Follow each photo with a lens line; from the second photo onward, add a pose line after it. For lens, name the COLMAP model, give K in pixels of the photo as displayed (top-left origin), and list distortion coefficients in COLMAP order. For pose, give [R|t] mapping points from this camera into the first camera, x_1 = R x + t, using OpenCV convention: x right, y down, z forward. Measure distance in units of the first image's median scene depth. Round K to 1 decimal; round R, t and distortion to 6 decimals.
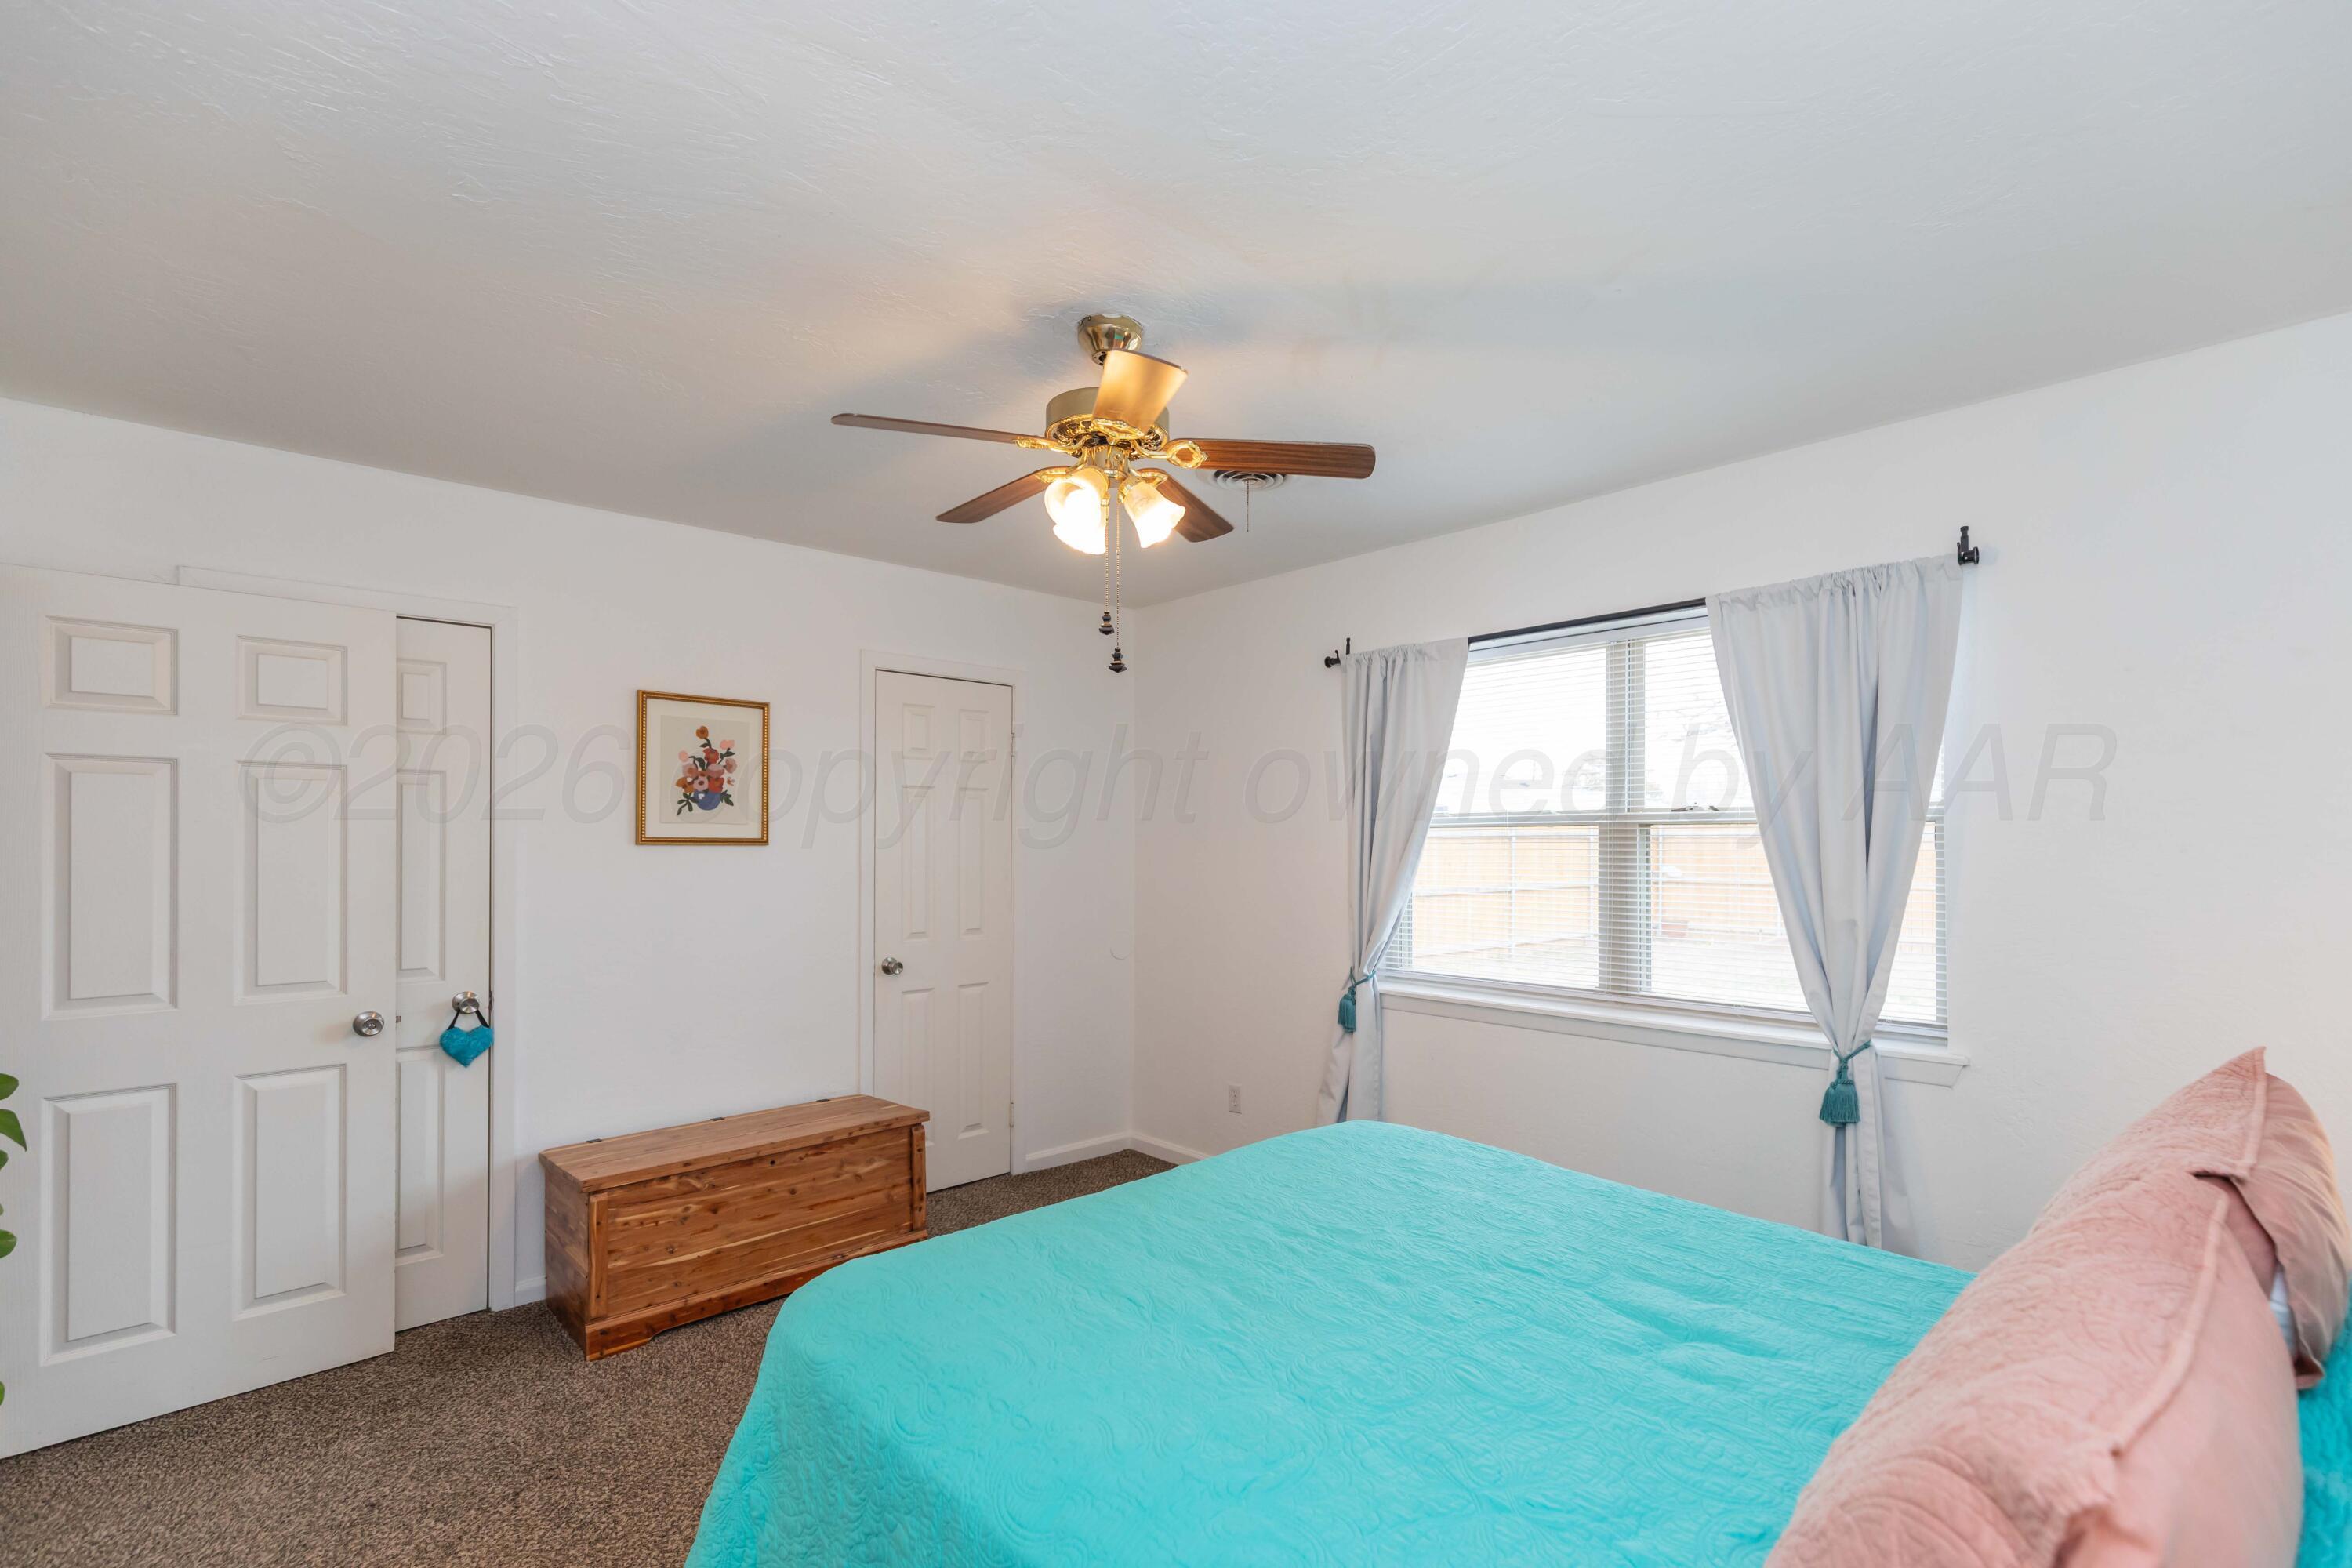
lens RADIAL K [[1049.8, 0, 1180.1], [0, 1049.8, 838.5], [0, 0, 1]] dist [0.002573, 0.000150]
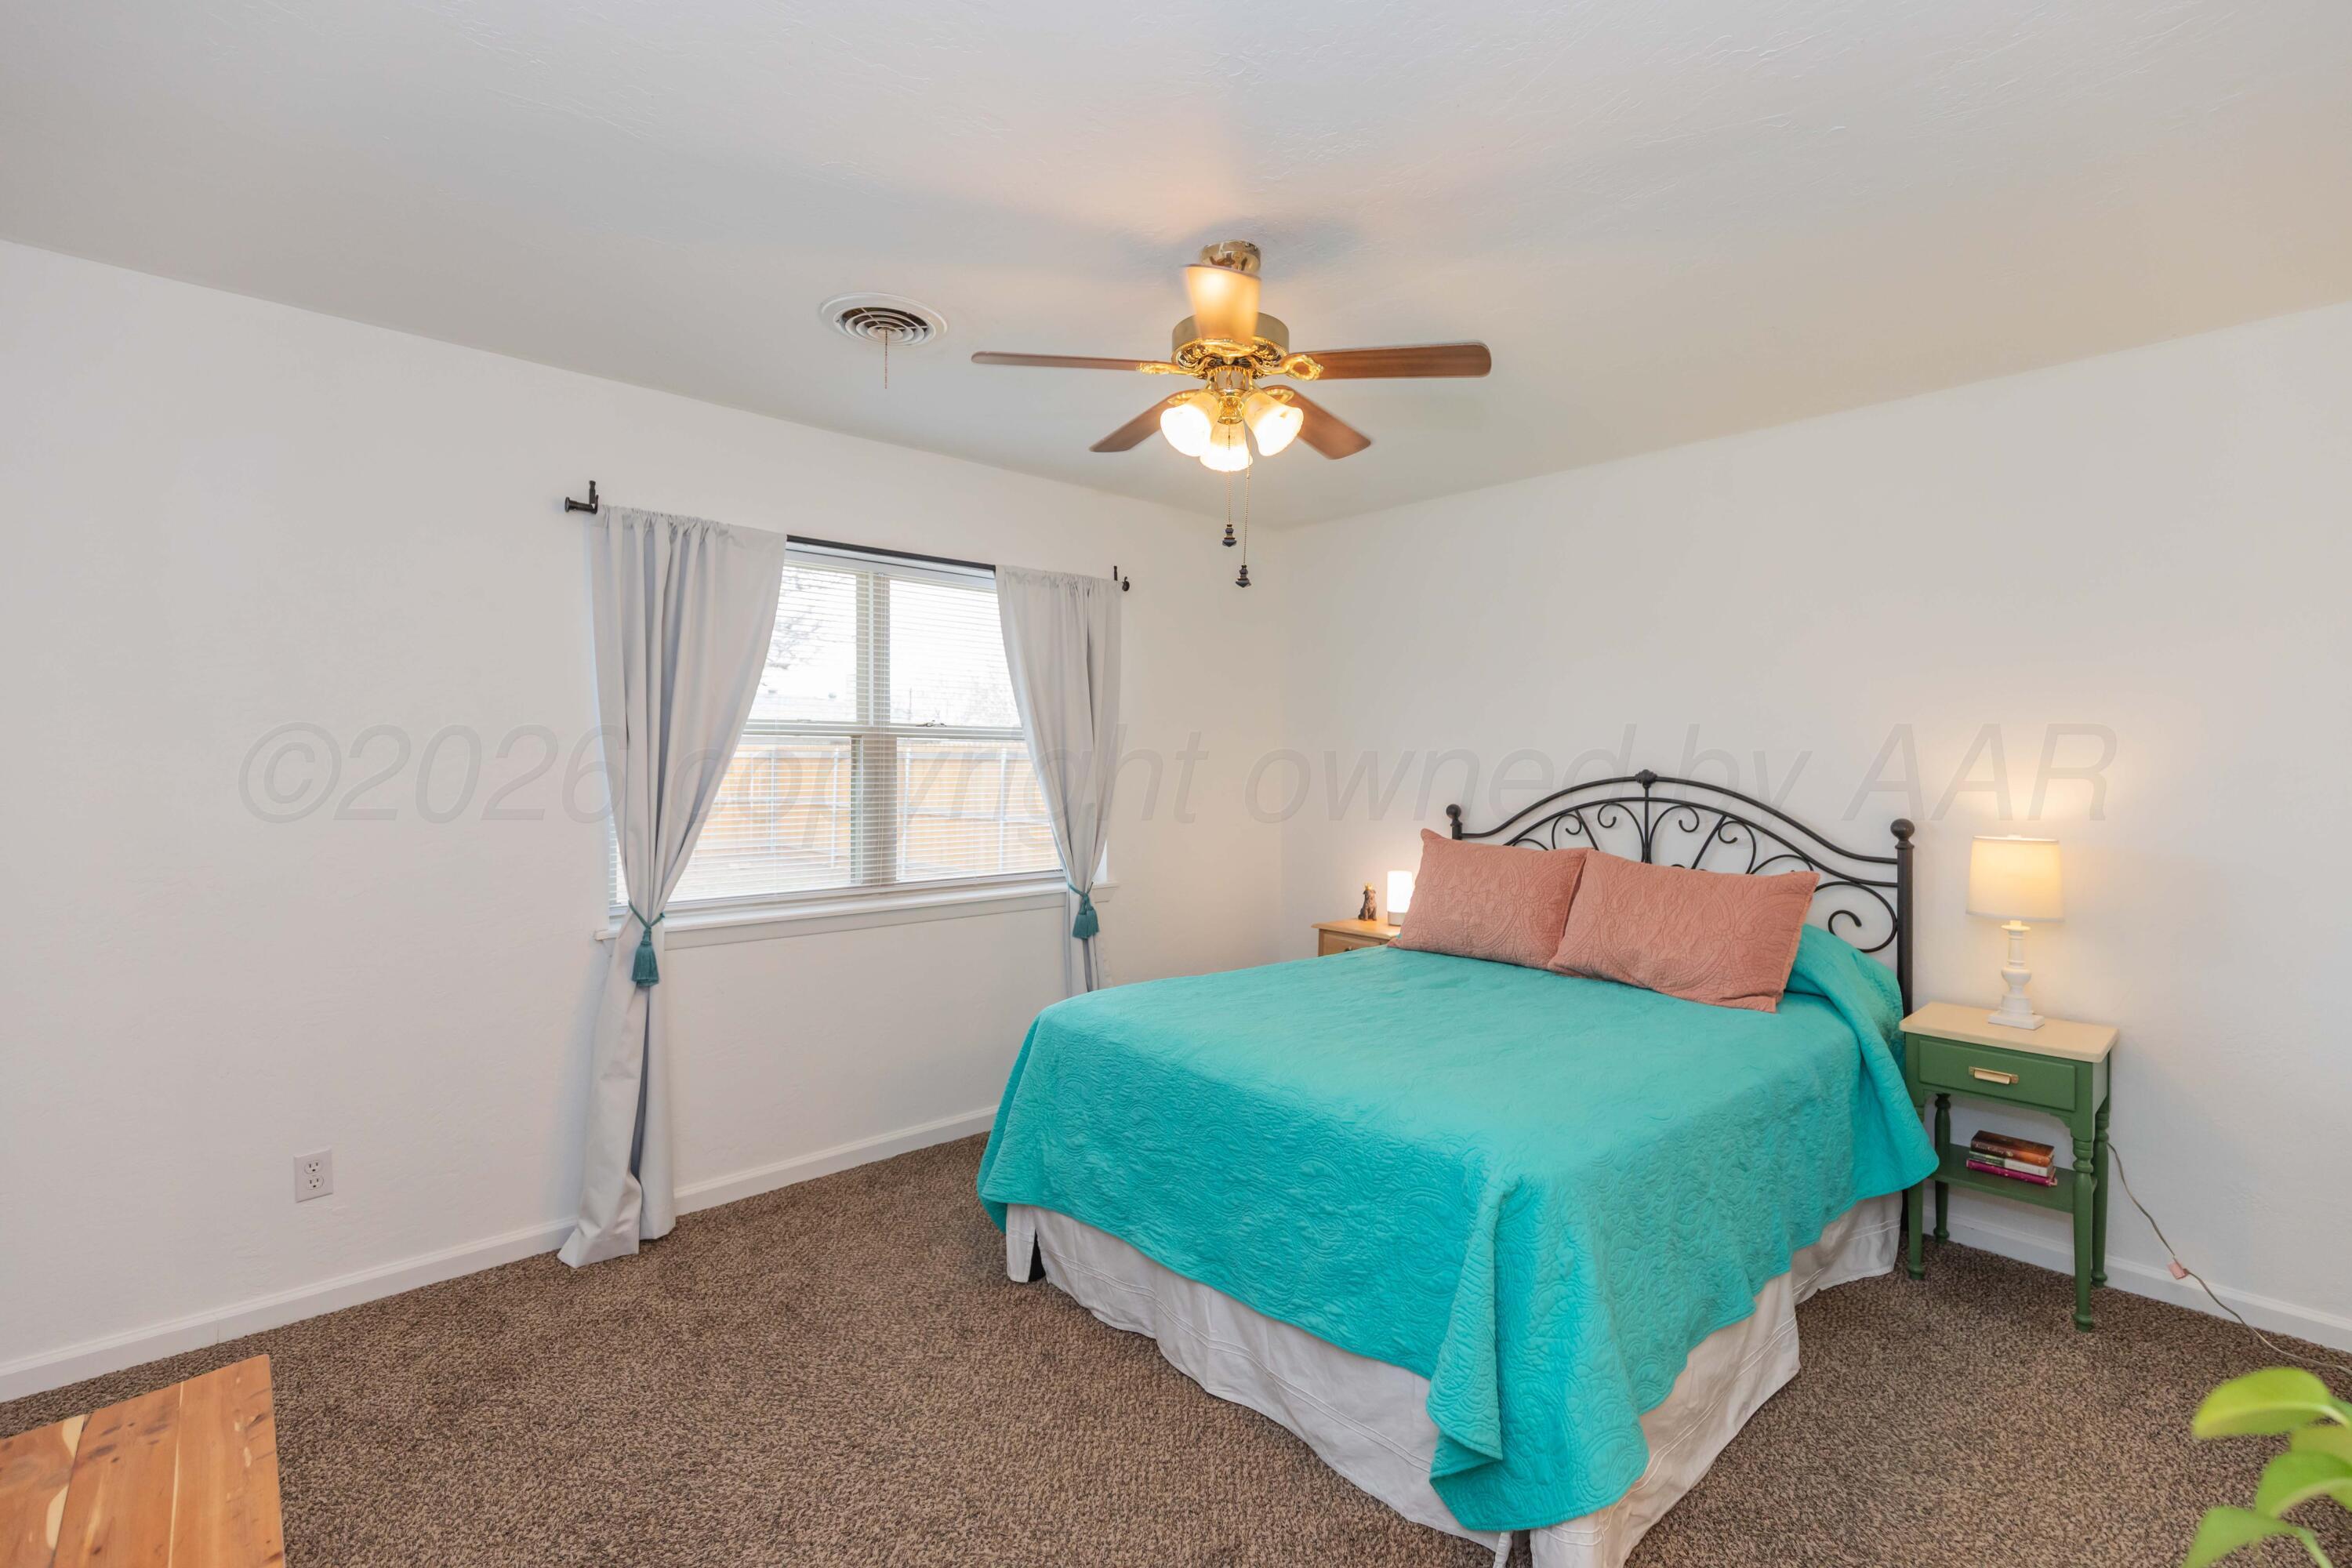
lens RADIAL K [[1041.6, 0, 1193.2], [0, 1041.6, 786.4], [0, 0, 1]] dist [0.002207, -0.000112]
pose [[0.010766, -0.023040, 0.999677, -0.686578], [-0.006916, 0.999709, 0.023116, 0.011431], [-0.999918, -0.007163, 0.010604, 0.639721]]
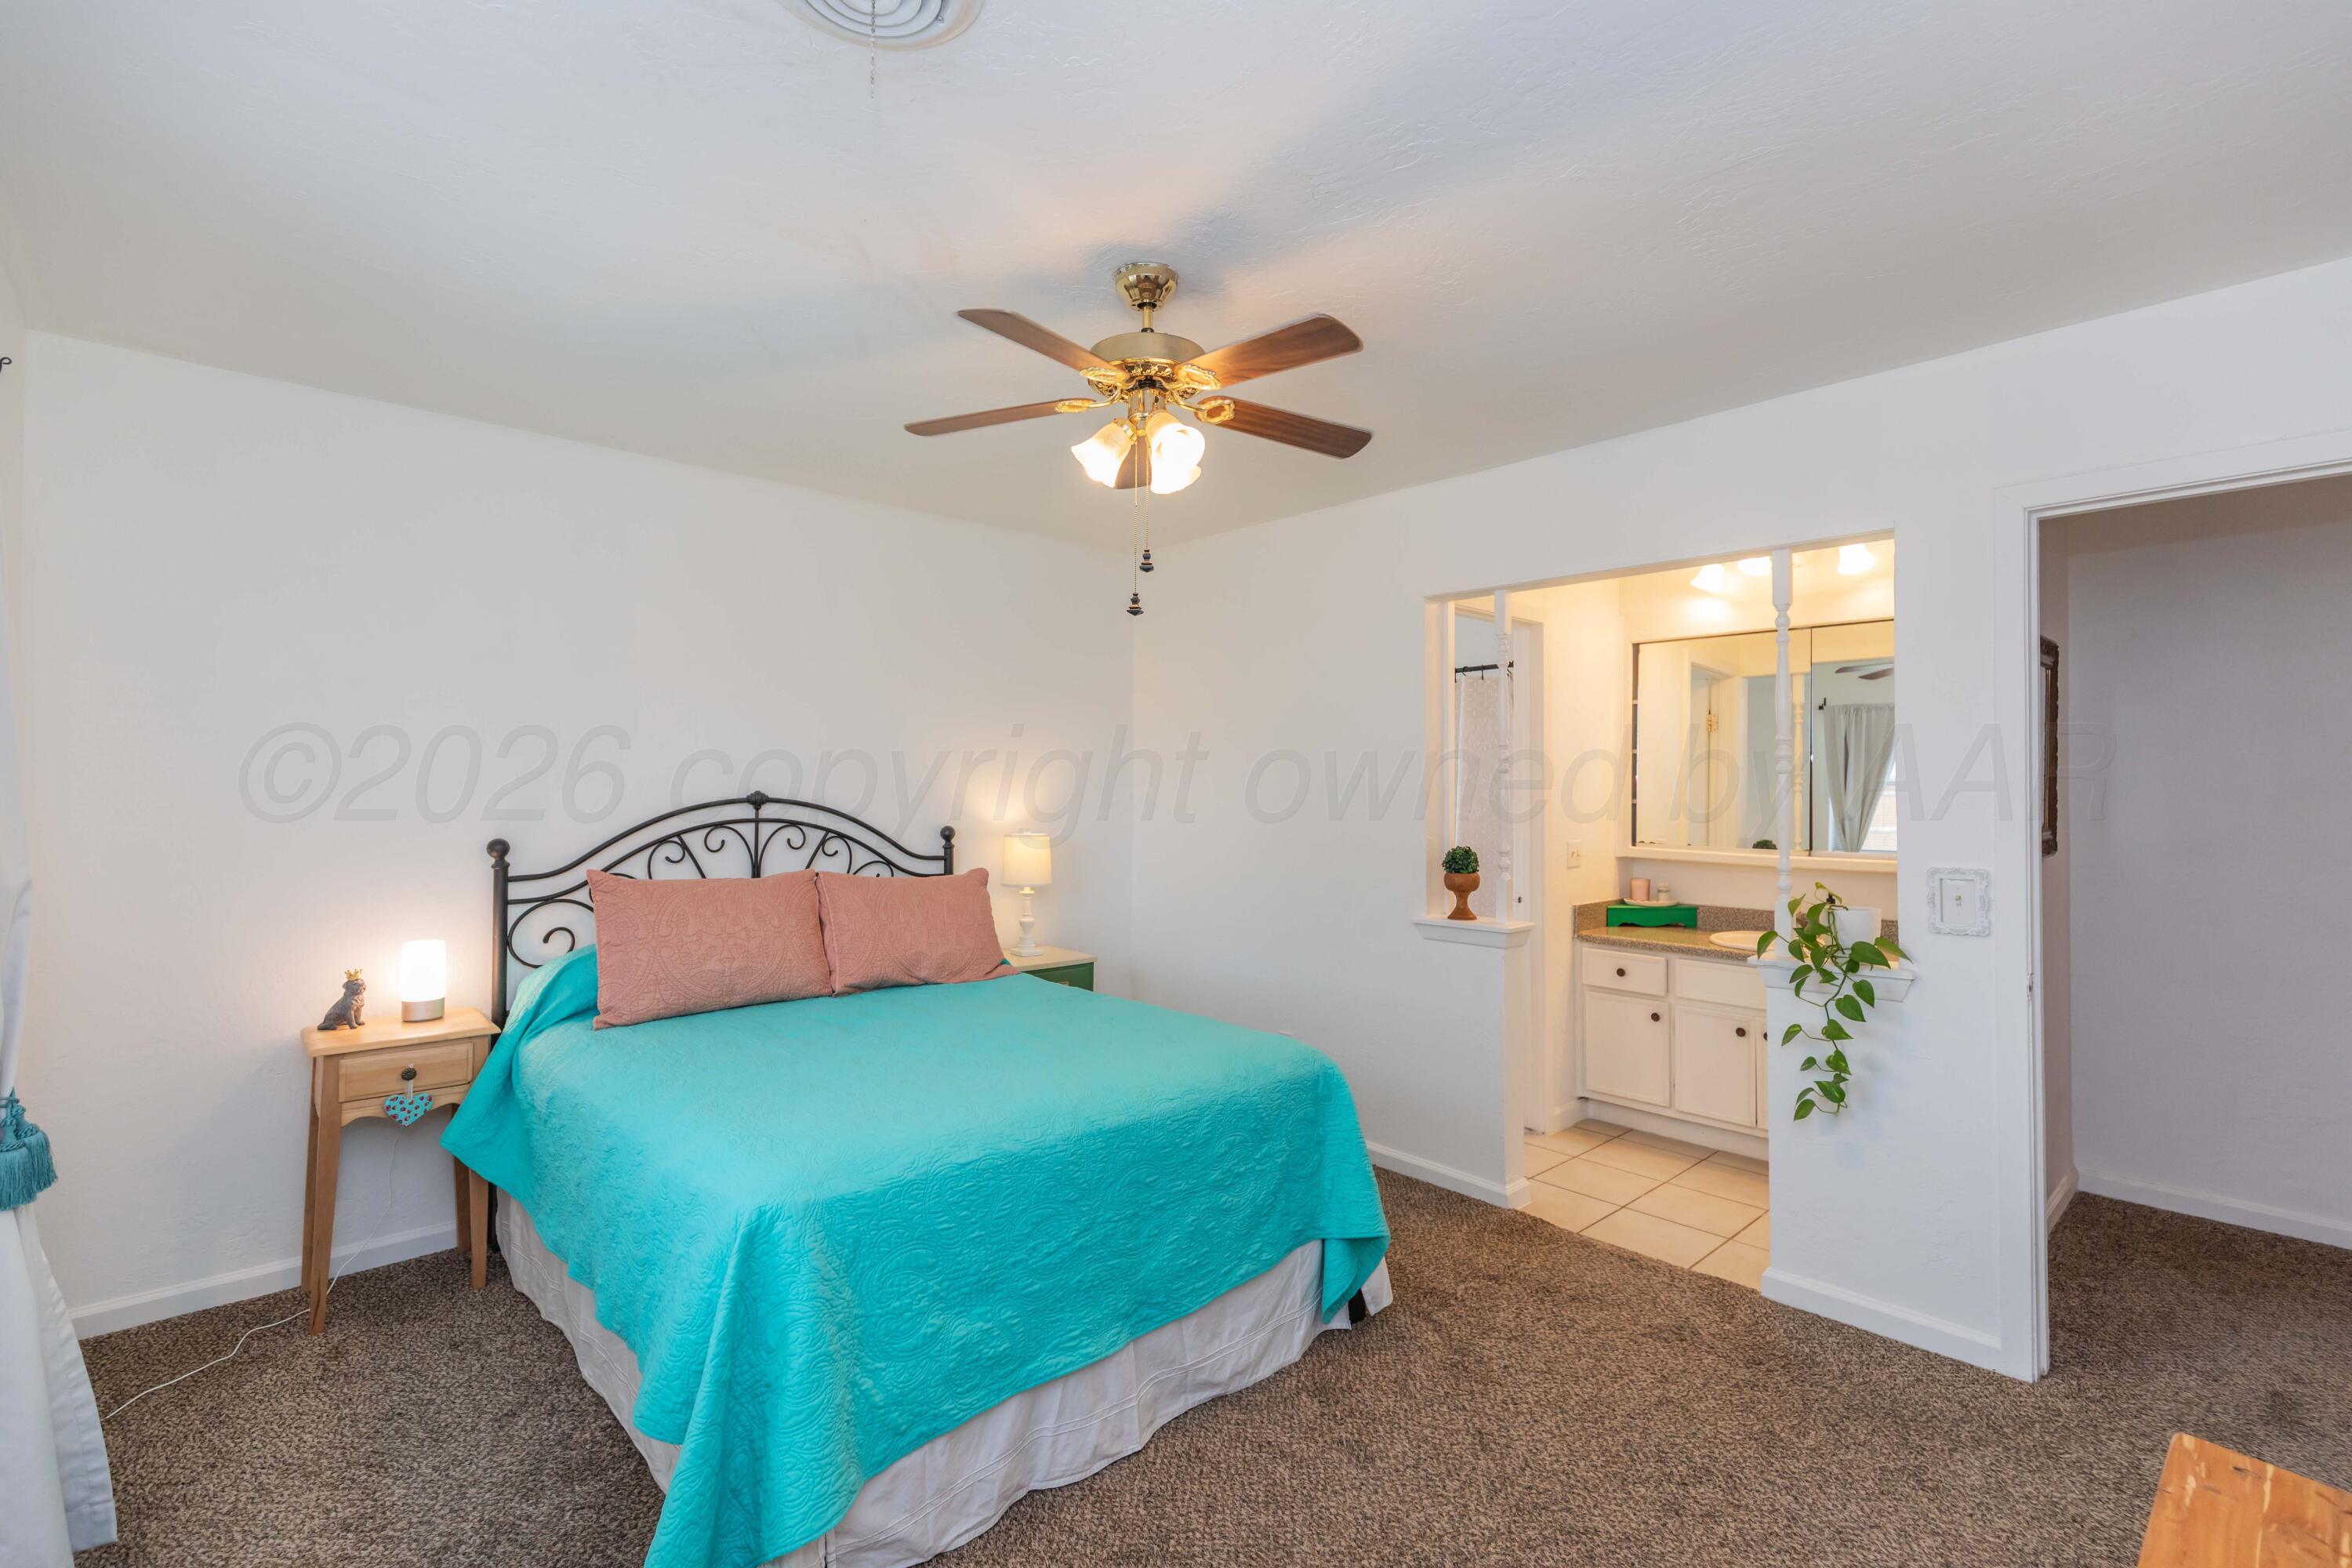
lens RADIAL K [[1041.6, 0, 1193.2], [0, 1041.6, 786.4], [0, 0, 1]] dist [0.002207, -0.000112]
pose [[-0.999845, -0.008480, 0.015442, -0.083617], [-0.008490, 0.999964, -0.000529, 0.007751], [-0.015437, -0.000660, -0.999881, 1.258551]]
